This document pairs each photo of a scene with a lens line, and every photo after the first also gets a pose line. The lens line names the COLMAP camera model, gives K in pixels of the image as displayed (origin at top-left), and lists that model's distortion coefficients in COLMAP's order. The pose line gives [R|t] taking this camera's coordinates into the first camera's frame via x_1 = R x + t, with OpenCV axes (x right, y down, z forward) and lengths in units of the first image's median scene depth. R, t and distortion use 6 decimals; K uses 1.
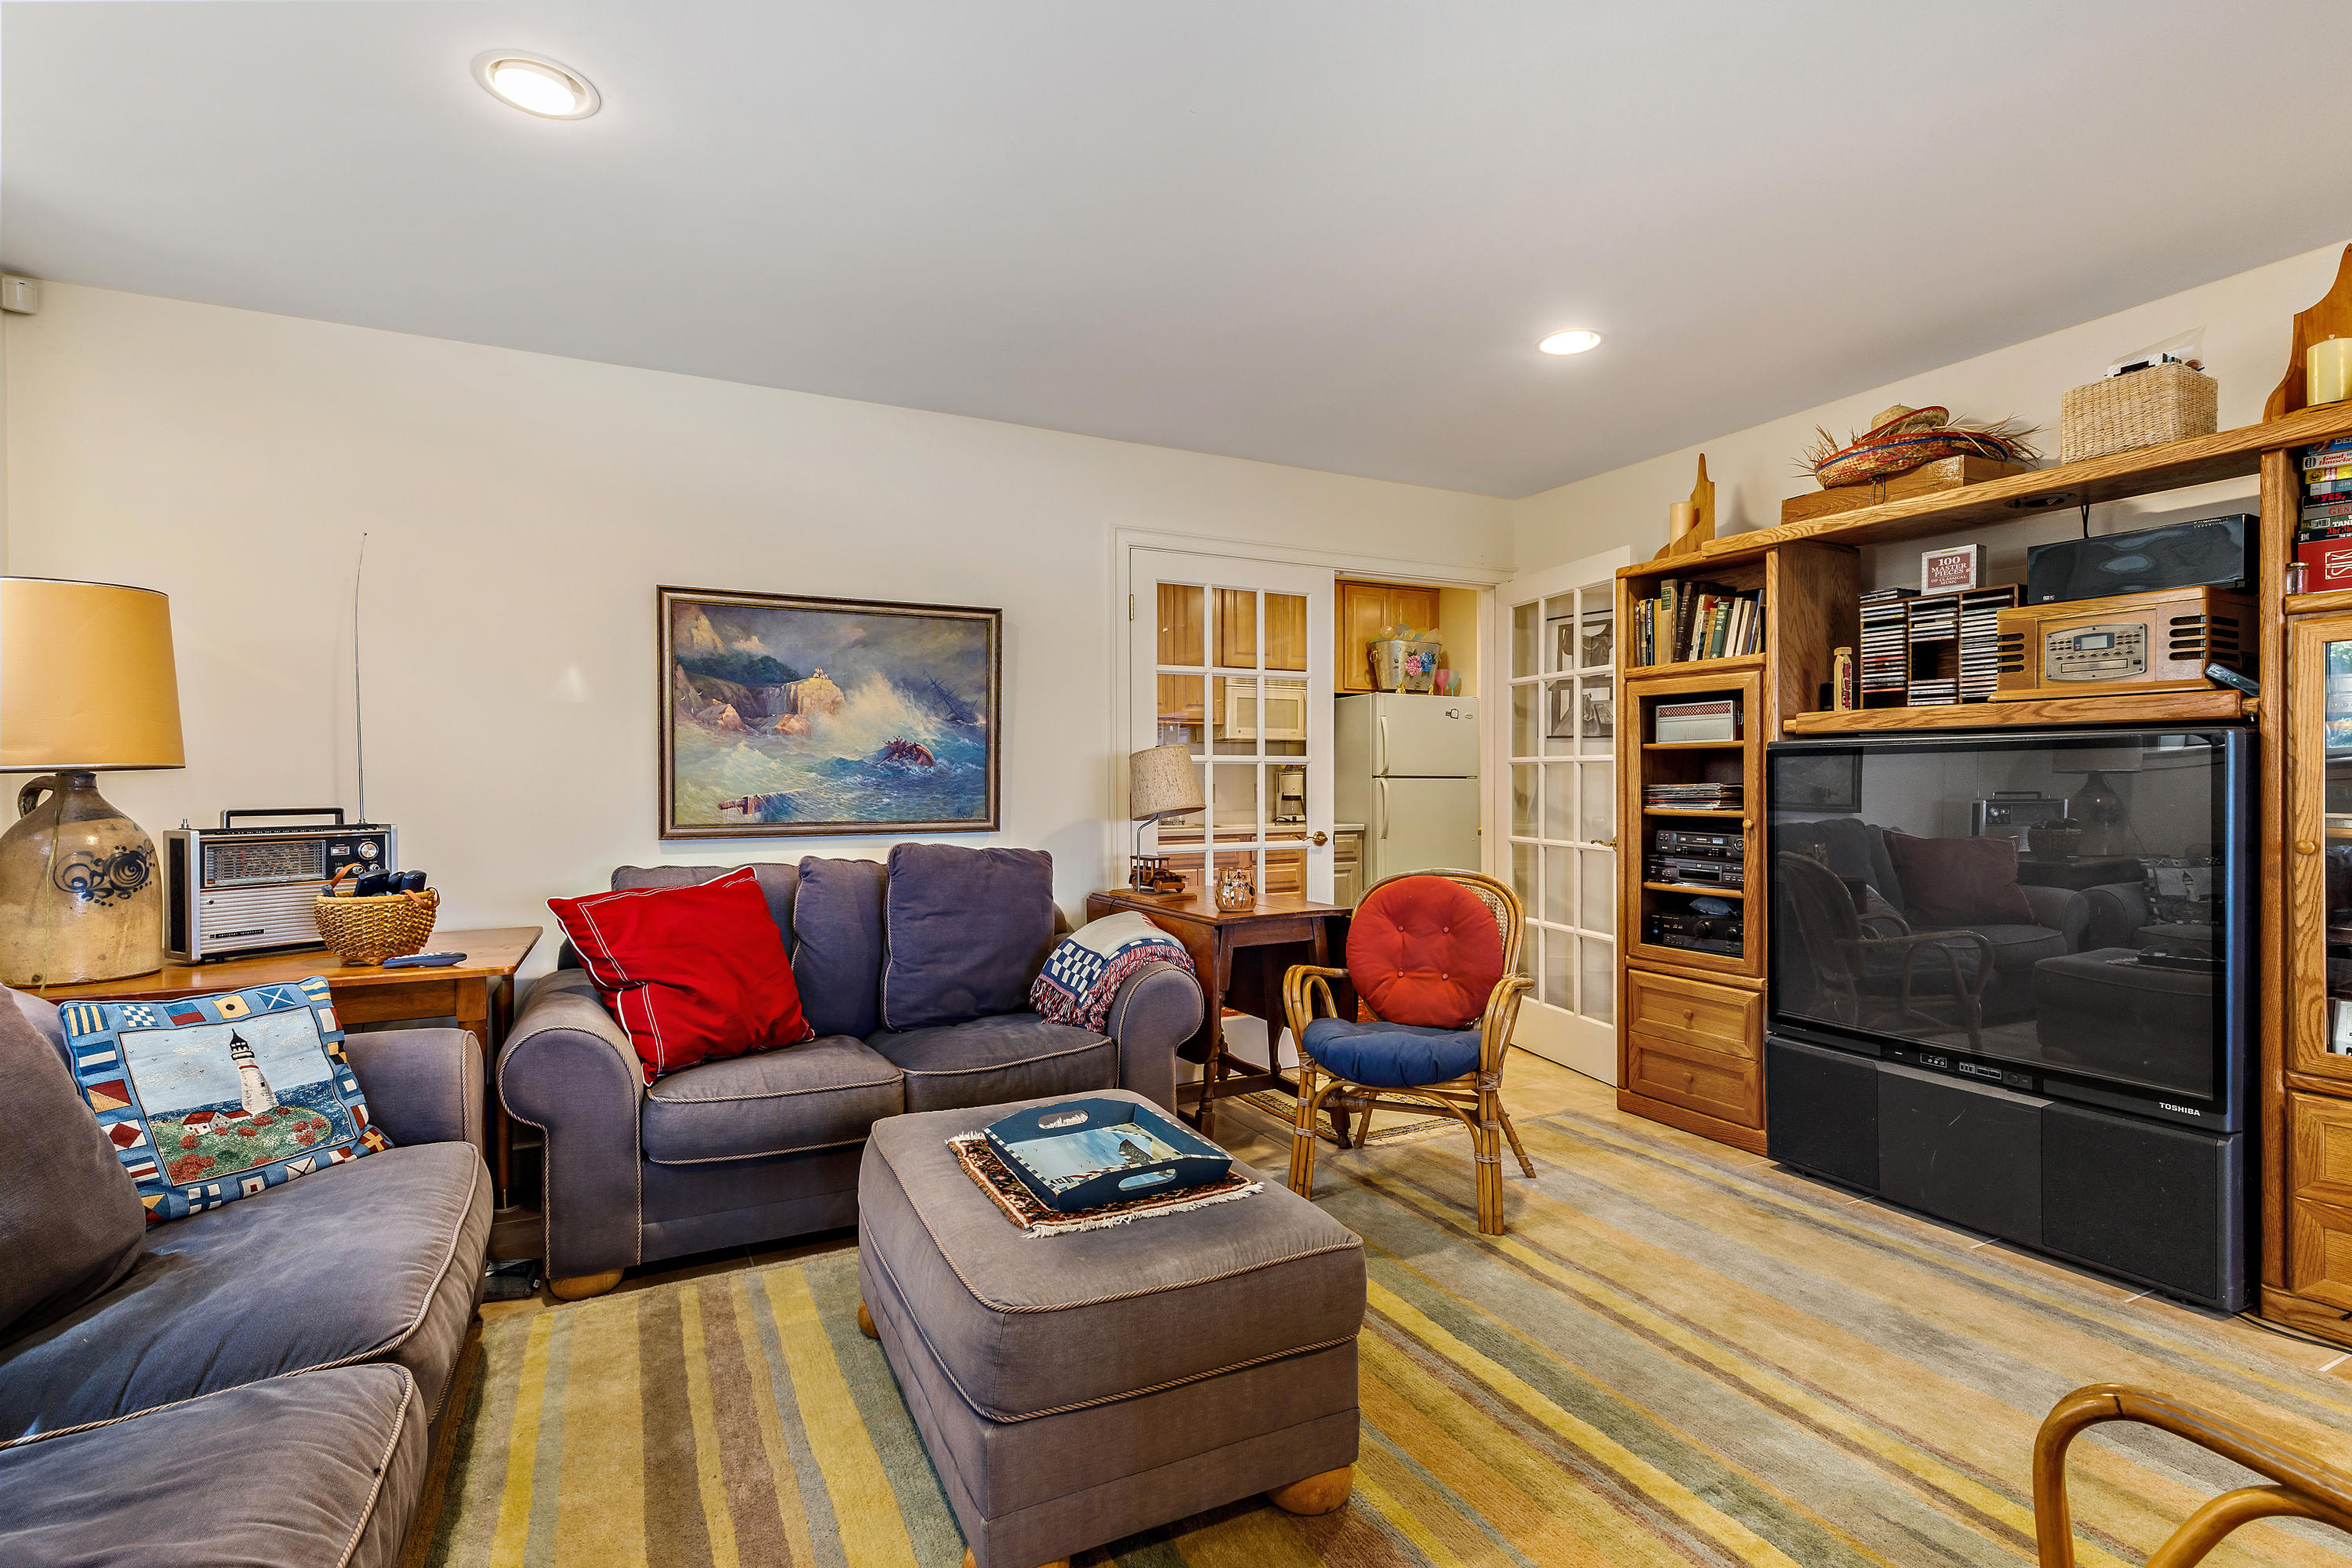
lens RADIAL K [[1139.2, 0, 1173.0], [0, 1139.2, 788.0], [0, 0, 1]] dist [0.000555, 0.000005]
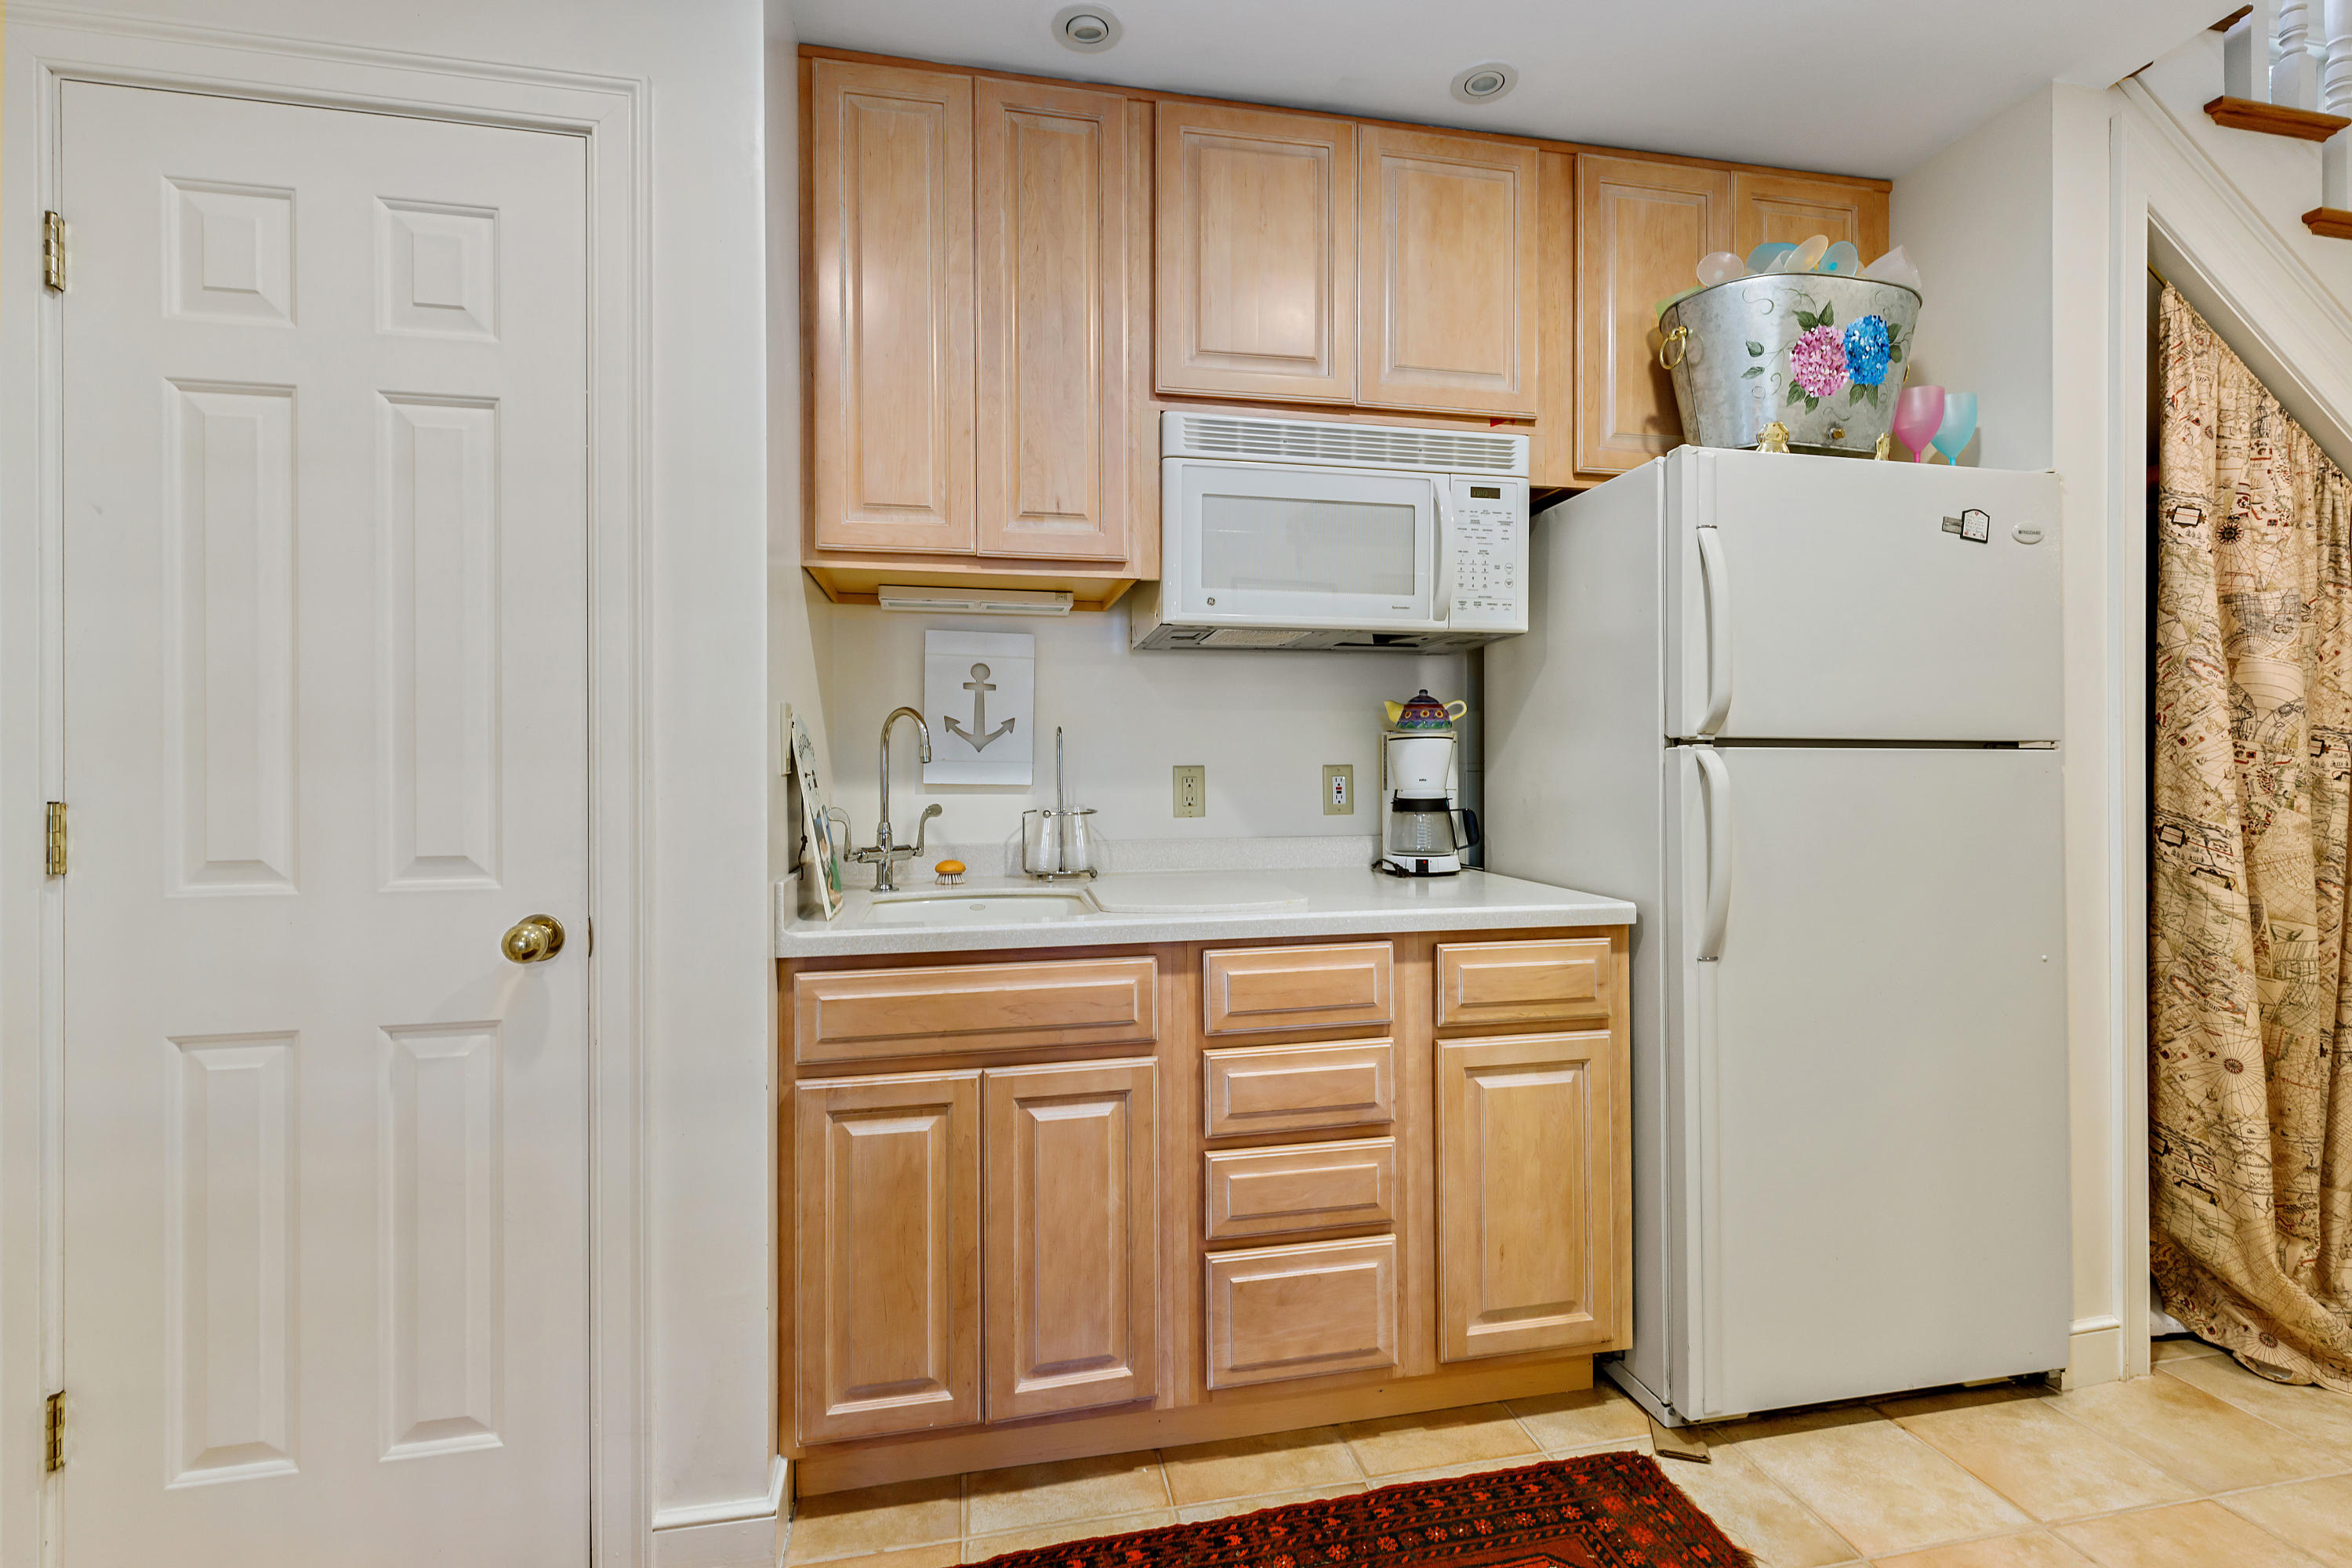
lens RADIAL K [[1078.8, 0, 1183.3], [0, 1078.8, 766.5], [0, 0, 1]] dist [-0.003852, -0.000195]
pose [[0.972450, -0.000018, -0.233110, 0.117108], [0.000639, 0.999996, 0.002589, -0.004777], [0.233109, -0.002667, 0.972447, 0.690498]]
